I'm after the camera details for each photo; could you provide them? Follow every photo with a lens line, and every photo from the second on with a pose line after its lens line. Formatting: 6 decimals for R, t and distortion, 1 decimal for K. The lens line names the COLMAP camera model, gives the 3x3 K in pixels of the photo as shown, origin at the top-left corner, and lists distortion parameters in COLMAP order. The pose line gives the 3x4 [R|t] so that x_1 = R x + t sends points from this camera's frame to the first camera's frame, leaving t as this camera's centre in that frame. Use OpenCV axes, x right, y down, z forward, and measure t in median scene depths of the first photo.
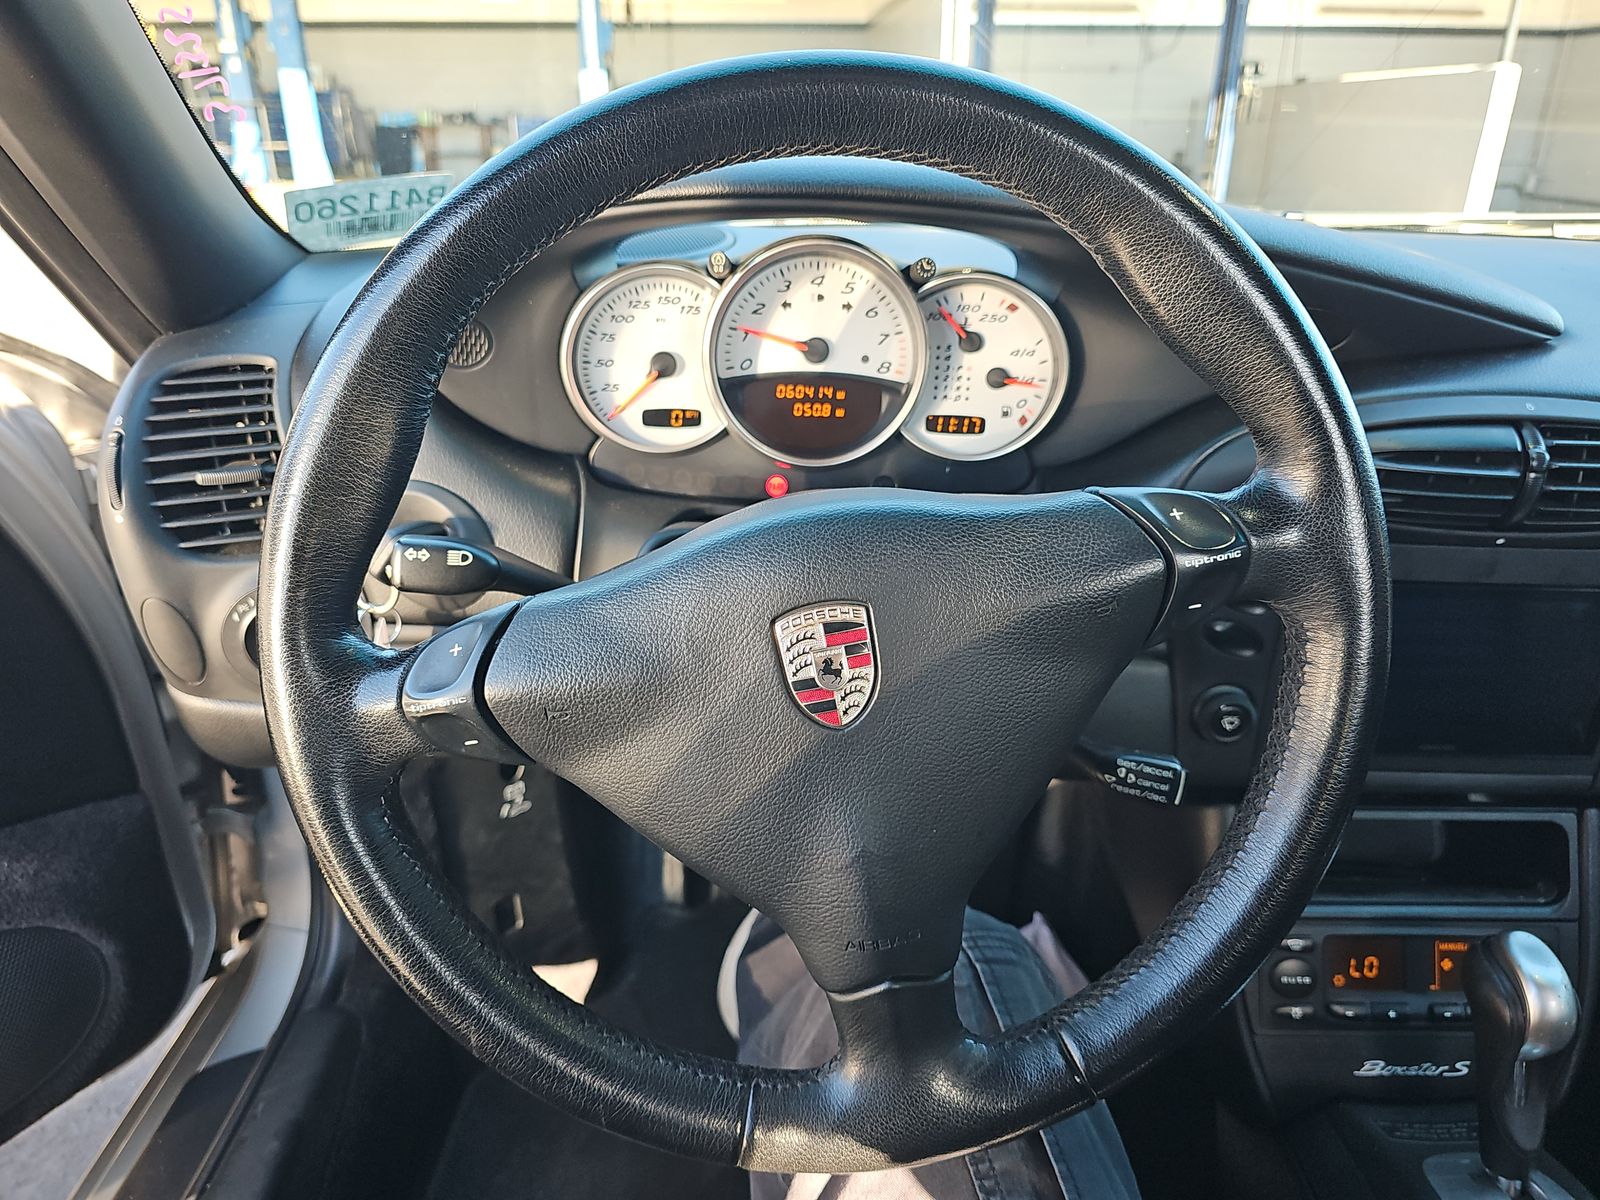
lens RADIAL K [[1092.4, 0, 795.1], [0, 1092.4, 614.7], [0, 0, 1]] dist [0.028734, -0.026091]
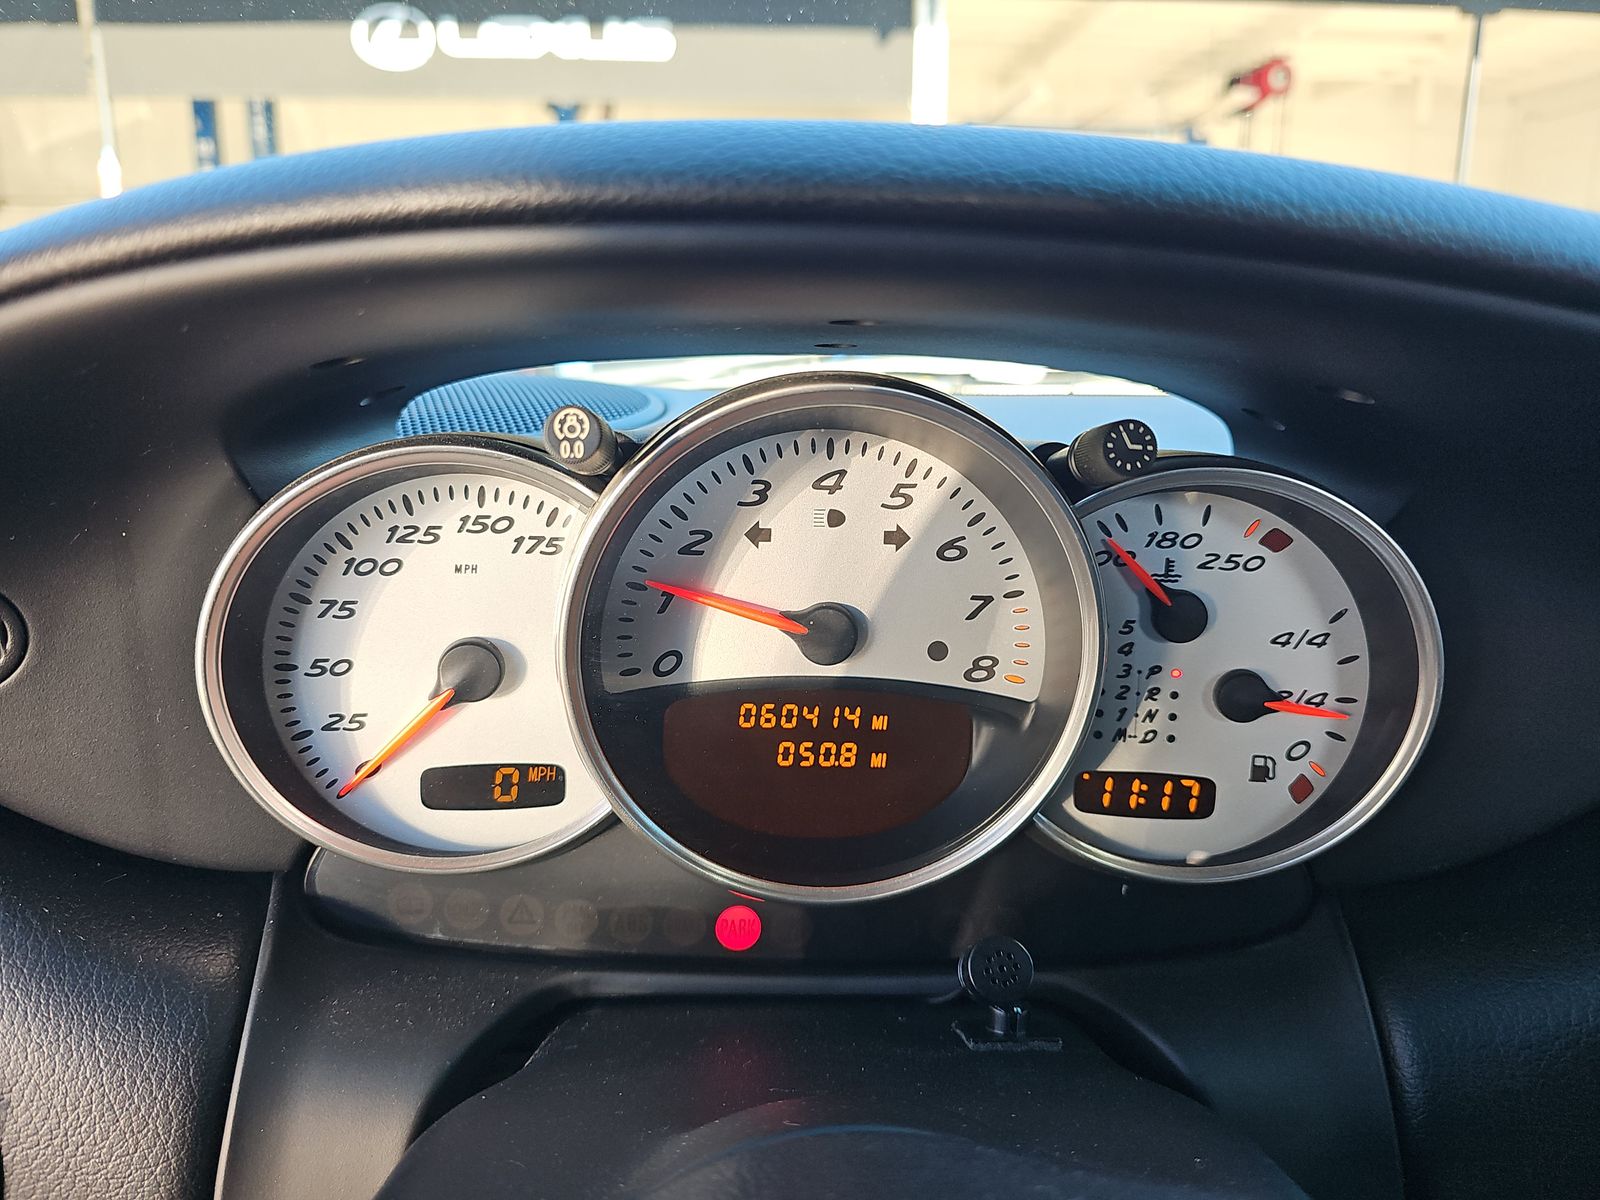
lens RADIAL K [[1092.4, 0, 805.4], [0, 1092.4, 592.9], [0, 0, 1]] dist [0.028734, -0.026091]
pose [[0.999716, -0.002830, 0.023661, 0.000266], [0.007368, 0.980980, -0.193968, -0.172622], [-0.022662, 0.194087, 0.980723, 0.567523]]
